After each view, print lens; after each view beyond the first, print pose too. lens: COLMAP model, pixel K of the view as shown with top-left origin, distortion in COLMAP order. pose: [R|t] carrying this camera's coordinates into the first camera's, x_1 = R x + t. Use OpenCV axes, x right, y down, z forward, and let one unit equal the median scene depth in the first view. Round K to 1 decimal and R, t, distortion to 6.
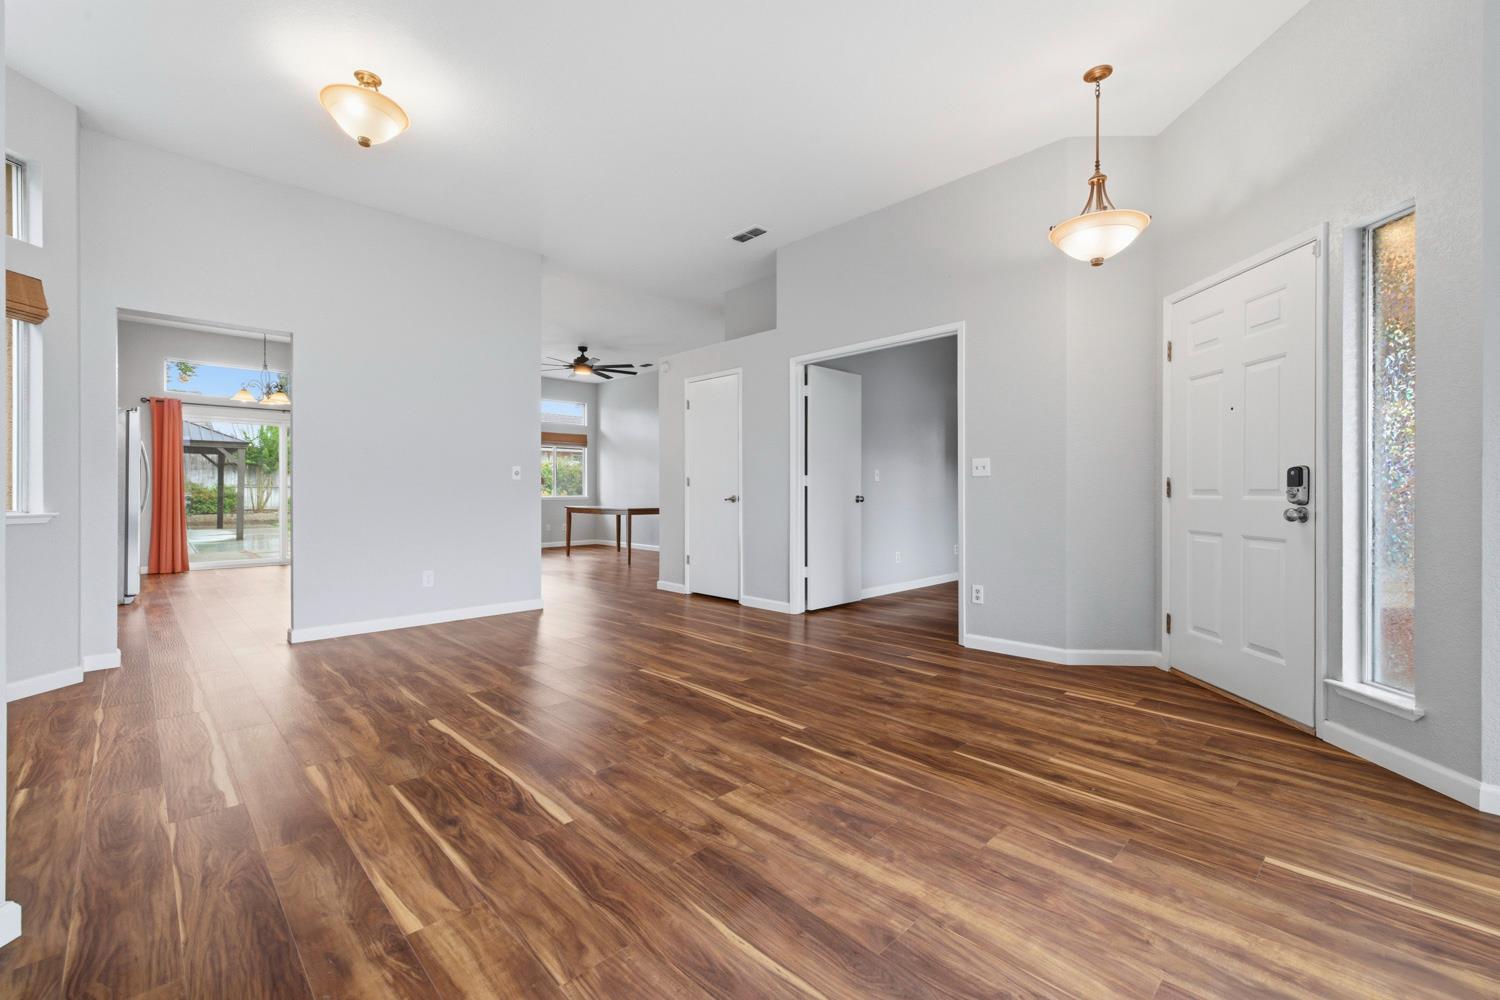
lens RADIAL K [[636.5, 0, 749.5], [0, 636.5, 491.6], [0, 0, 1]] dist [0.001332, 0.000382]
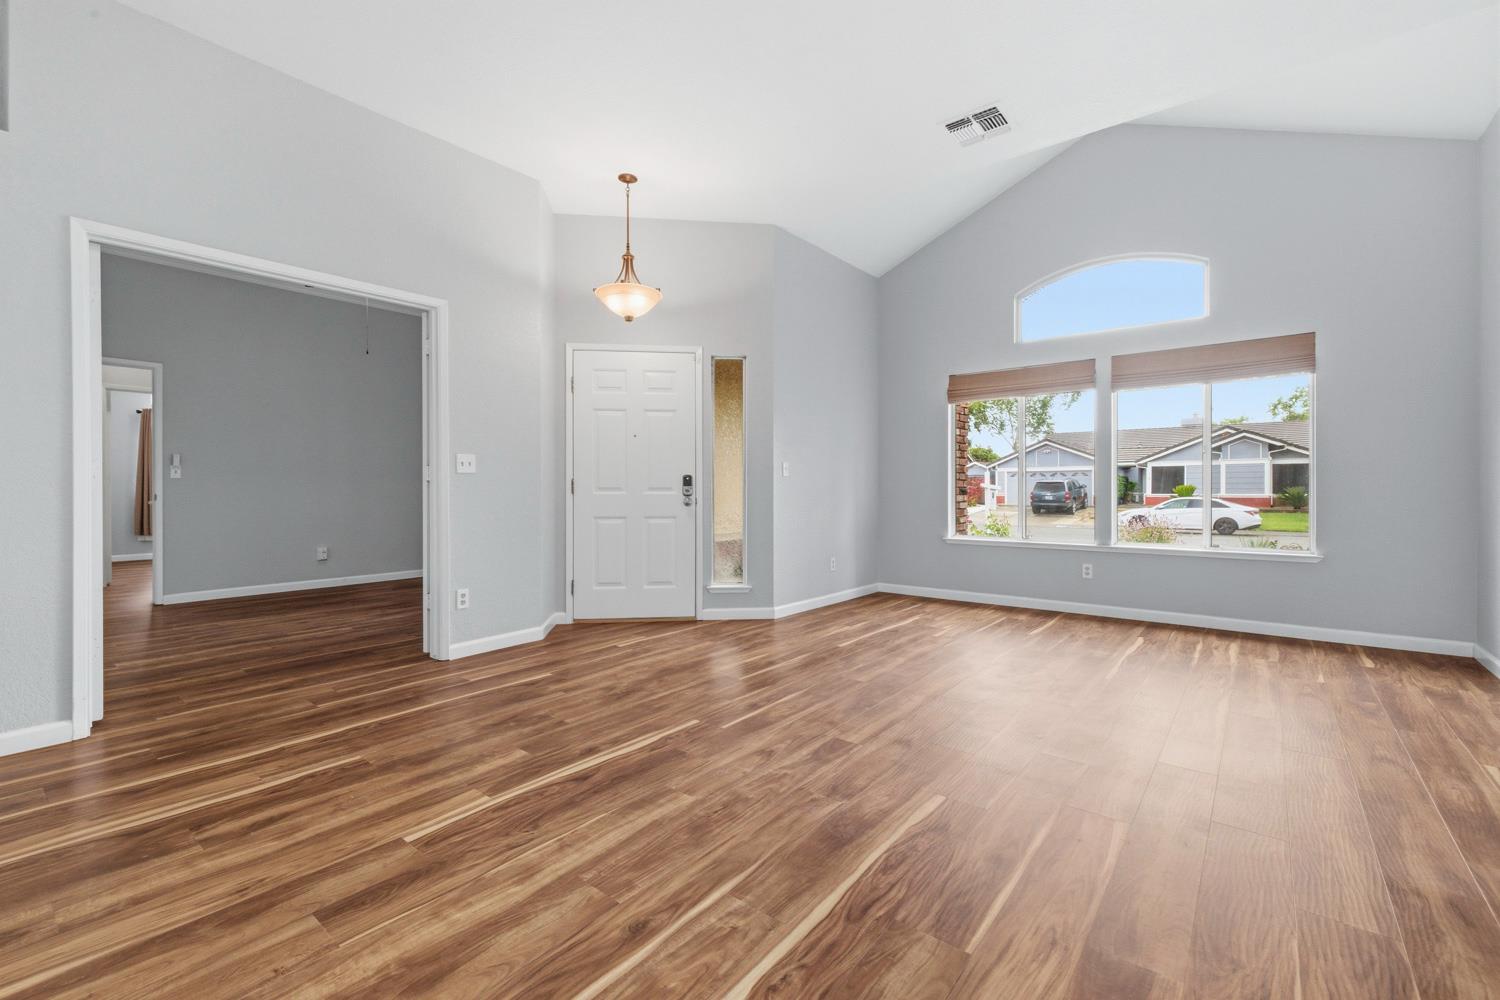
lens RADIAL K [[636.5, 0, 749.5], [0, 636.5, 491.6], [0, 0, 1]] dist [0.001332, 0.000382]
pose [[-0.124373, -0.006203, 0.992216, -0.803399], [0.002894, 0.999974, 0.006614, -0.002562], [-0.992231, 0.003694, -0.124352, 0.893125]]
